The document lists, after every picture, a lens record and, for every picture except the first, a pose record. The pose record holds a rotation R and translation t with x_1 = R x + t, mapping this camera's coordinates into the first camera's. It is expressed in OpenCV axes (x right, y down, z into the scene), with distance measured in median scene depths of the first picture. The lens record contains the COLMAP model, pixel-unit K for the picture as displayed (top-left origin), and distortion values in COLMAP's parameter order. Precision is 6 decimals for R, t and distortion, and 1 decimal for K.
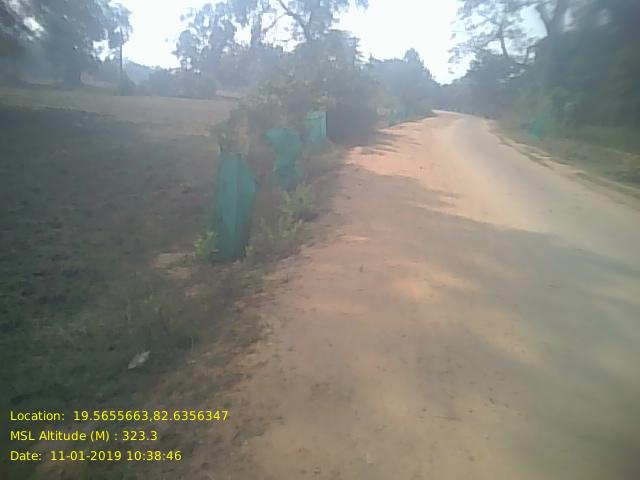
lens RADIAL K [[545.6, 0, 320.0], [0, 545.6, 240.0], [0, 0, 1]] dist [0.060554, -0.164589]
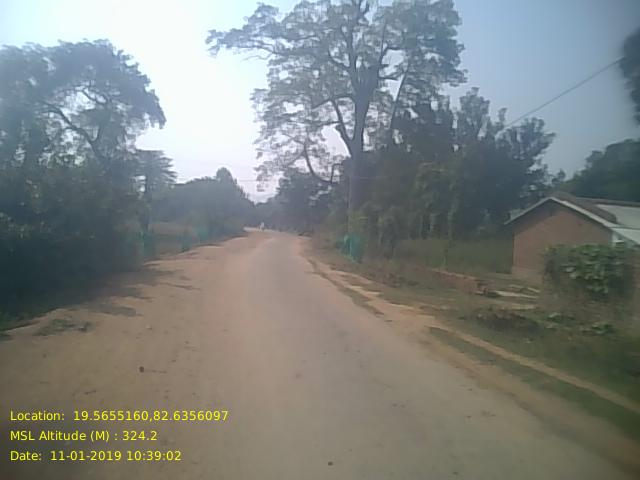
lens RADIAL K [[545.6, 0, 320.0], [0, 545.6, 240.0], [0, 0, 1]] dist [0.060554, -0.164589]
pose [[0.948949, -0.040653, 0.312800, 0.035973], [0.104926, 0.975870, -0.191487, -0.025927], [-0.297468, 0.214532, 0.930317, 0.097566]]
